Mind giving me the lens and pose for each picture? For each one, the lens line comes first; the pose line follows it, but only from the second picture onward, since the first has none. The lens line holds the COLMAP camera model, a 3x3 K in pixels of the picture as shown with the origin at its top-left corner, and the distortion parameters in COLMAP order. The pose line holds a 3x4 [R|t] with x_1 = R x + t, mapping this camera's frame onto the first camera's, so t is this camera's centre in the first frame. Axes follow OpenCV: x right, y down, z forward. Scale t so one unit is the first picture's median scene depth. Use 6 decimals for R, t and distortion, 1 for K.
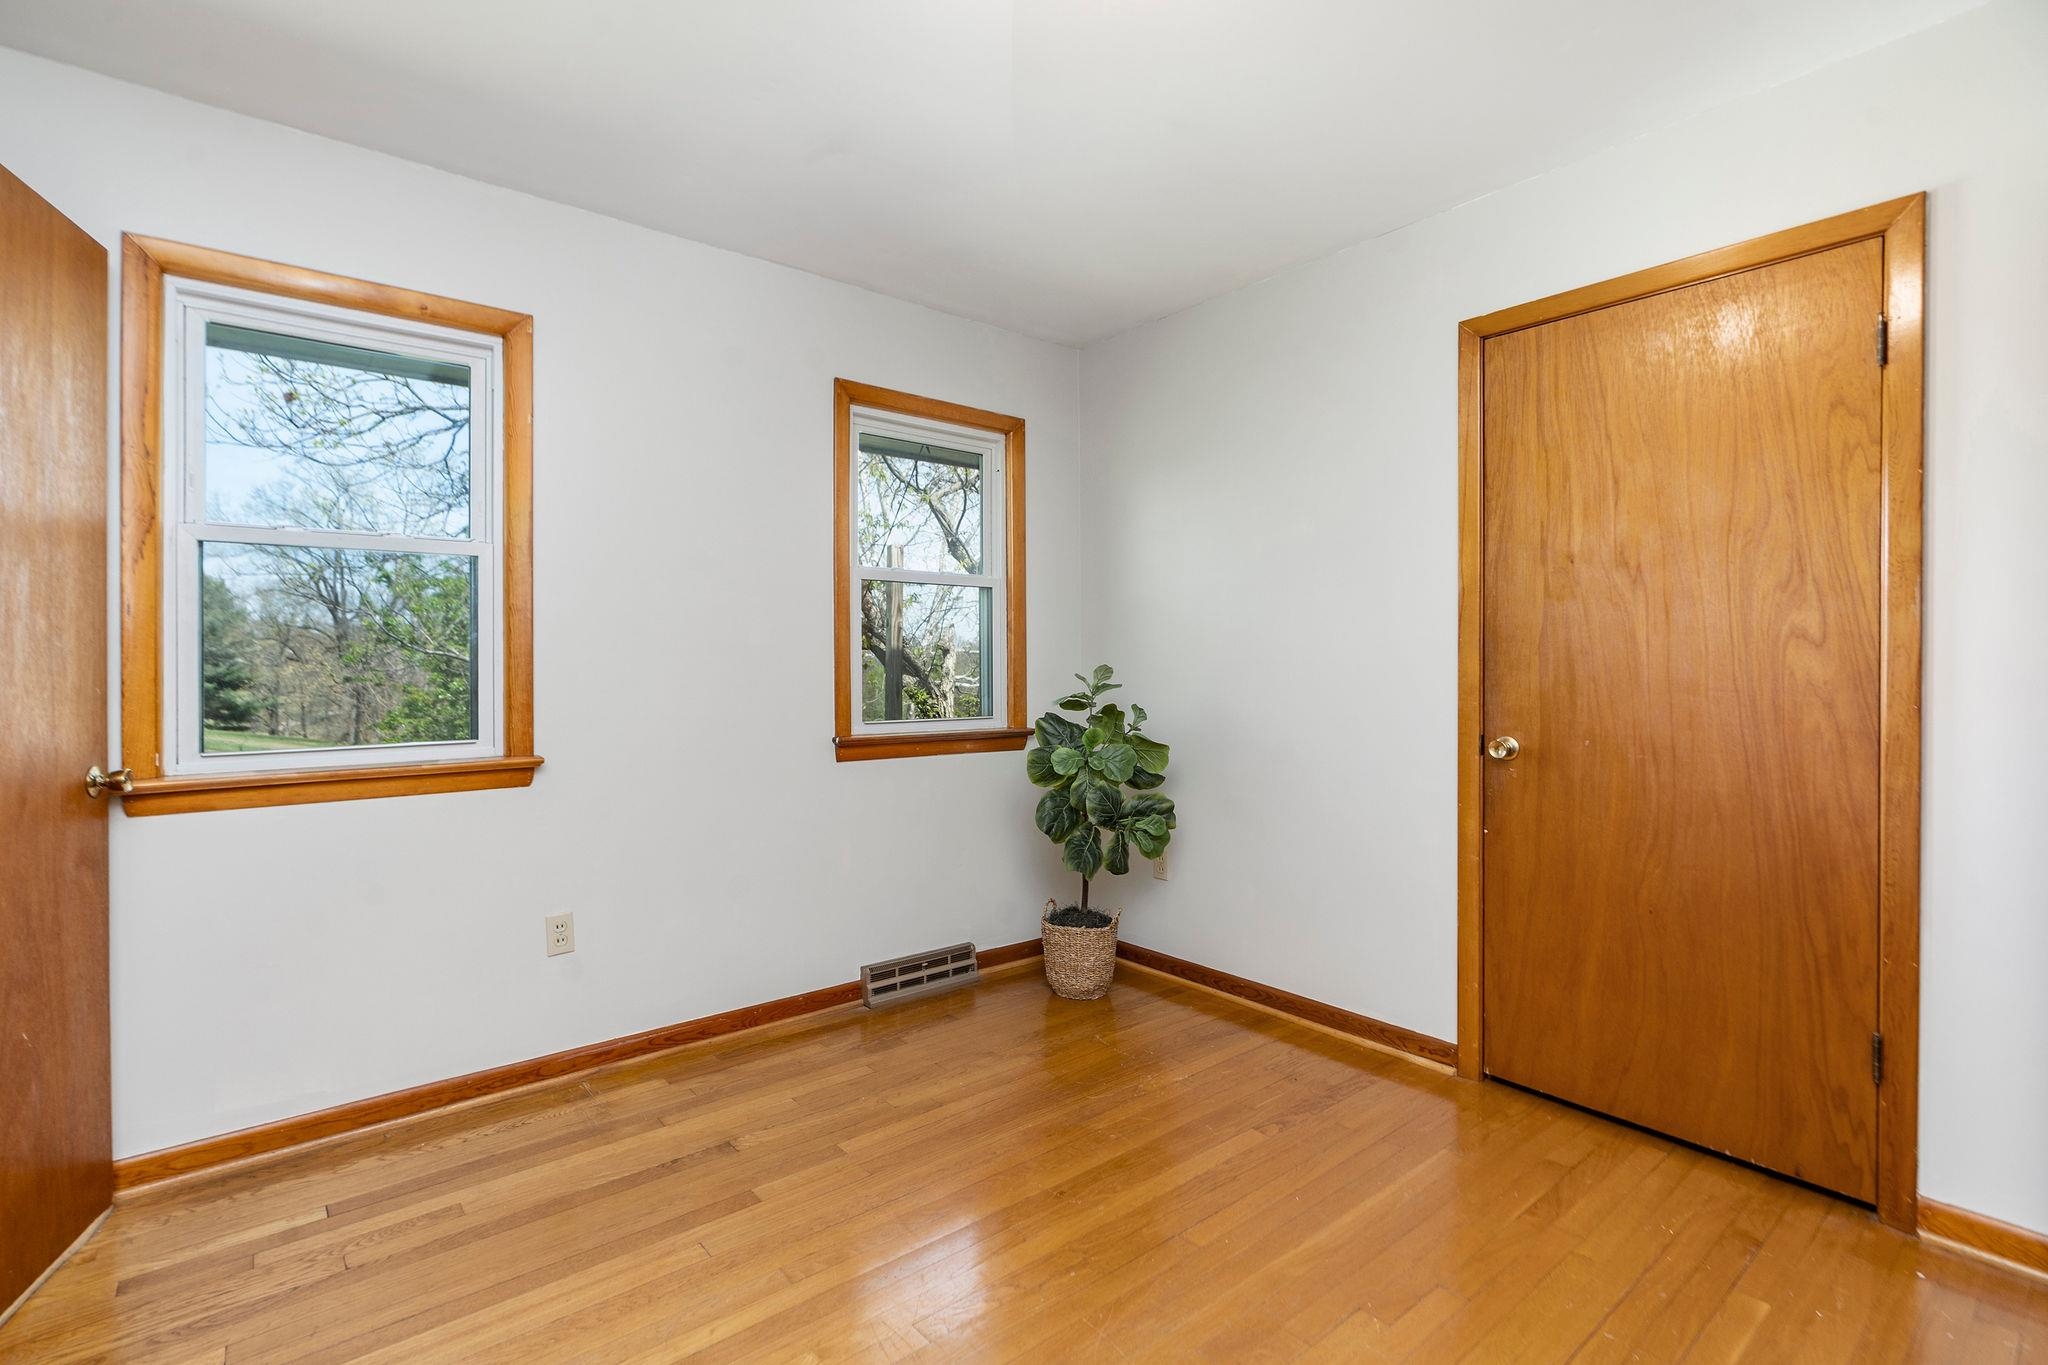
lens RADIAL K [[949.7, 0, 1025.6], [0, 949.7, 676.1], [0, 0, 1]] dist [-0.011309, 0.002042]
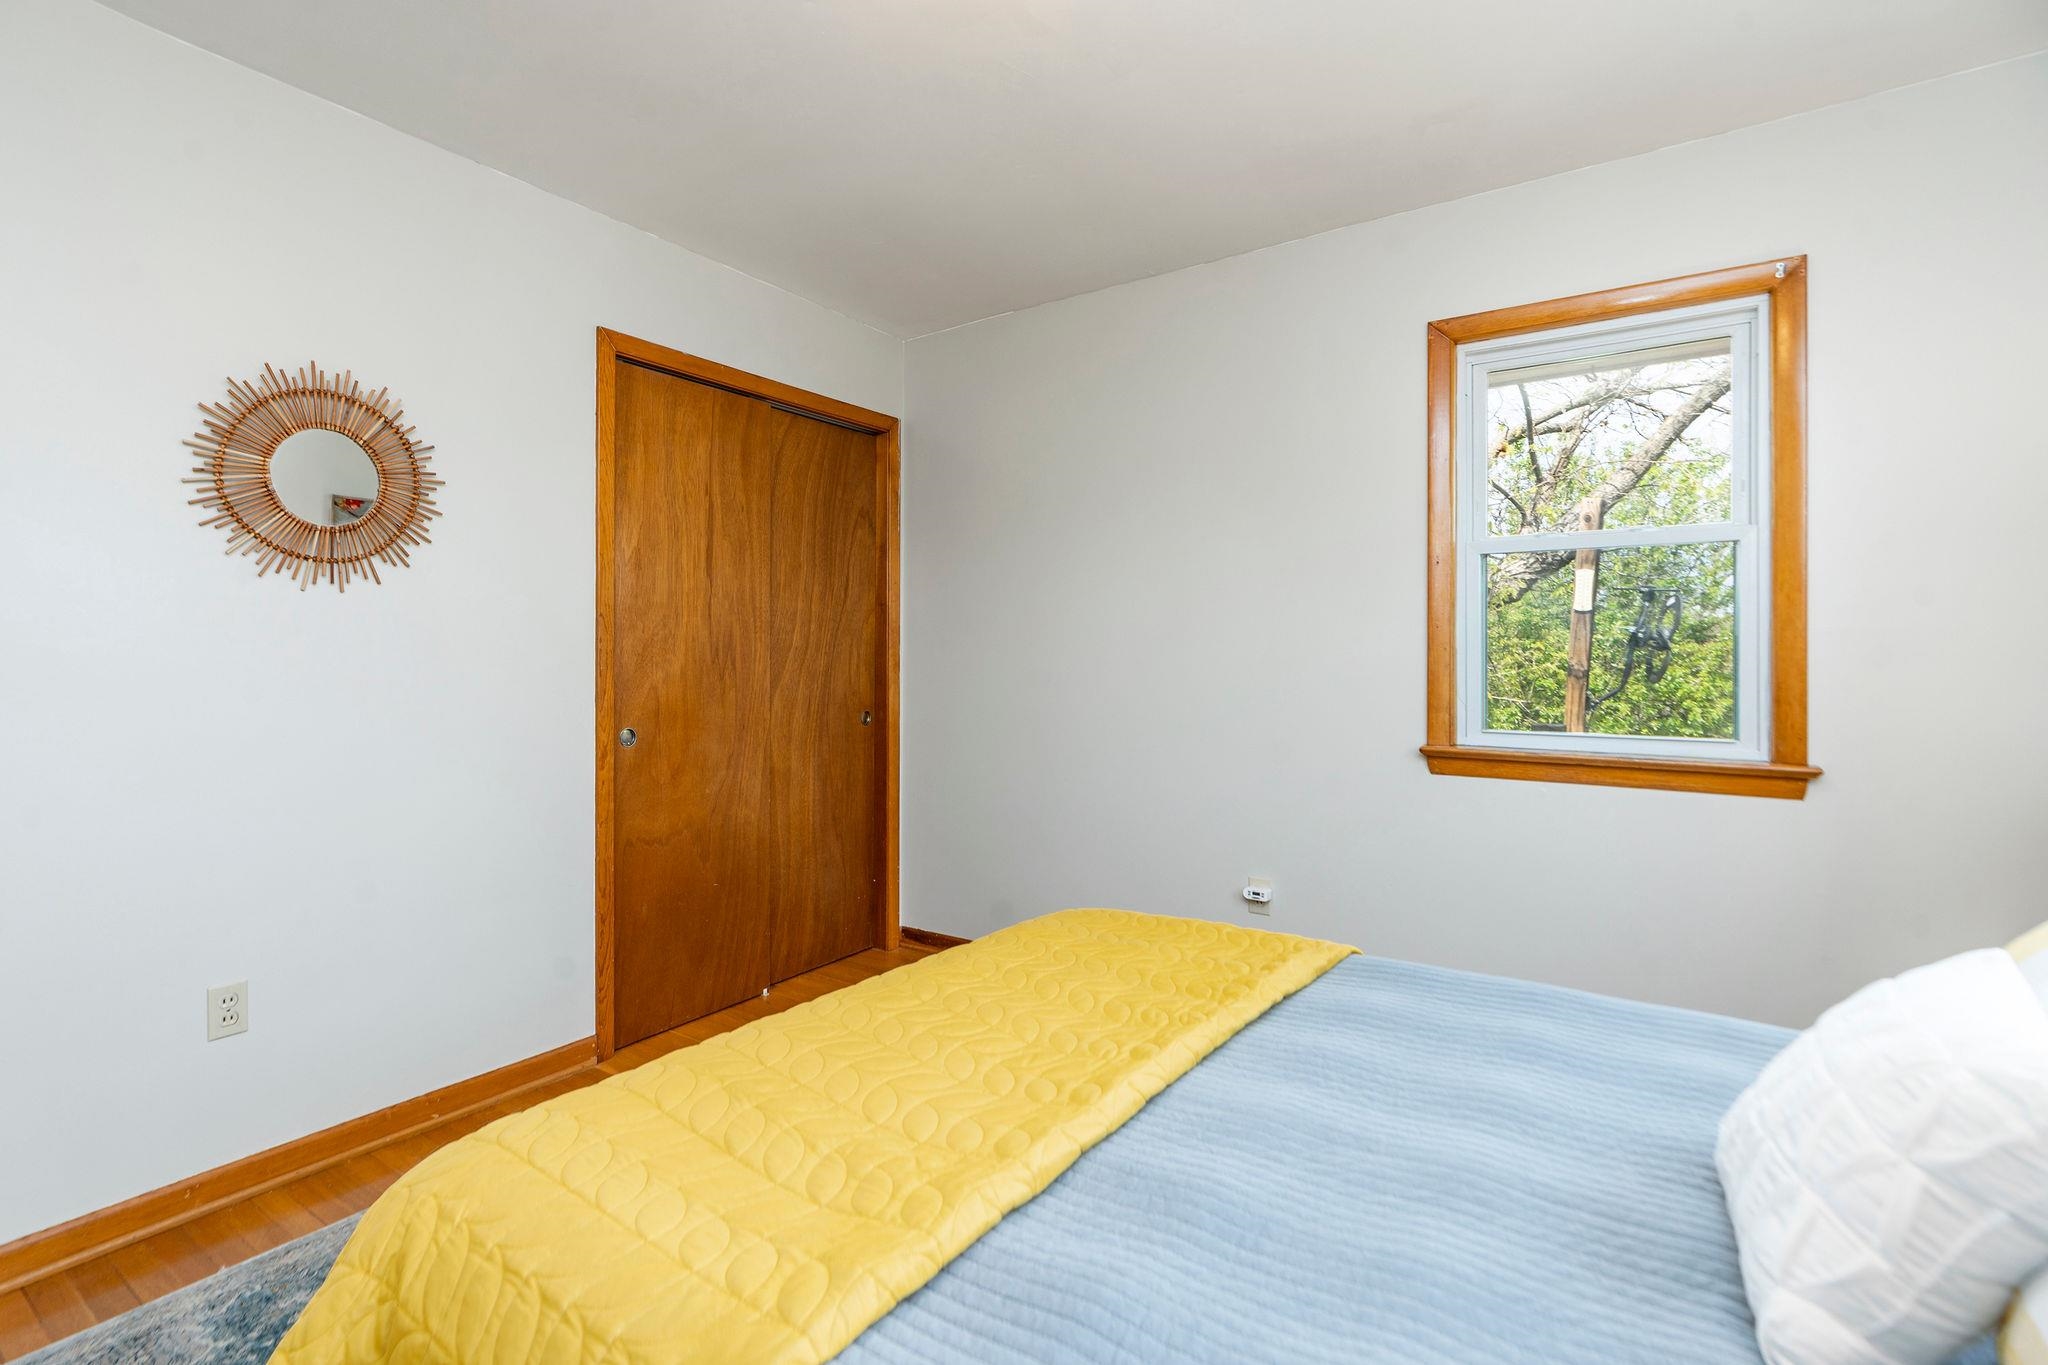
lens RADIAL K [[949.7, 0, 1027.4], [0, 949.7, 647.5], [0, 0, 1]] dist [-0.011309, 0.002042]
pose [[0.281042, -0.006326, -0.959675, 0.201313], [-0.015190, 0.999824, -0.011039, -0.002920], [0.959575, 0.017680, 0.280897, 0.162771]]
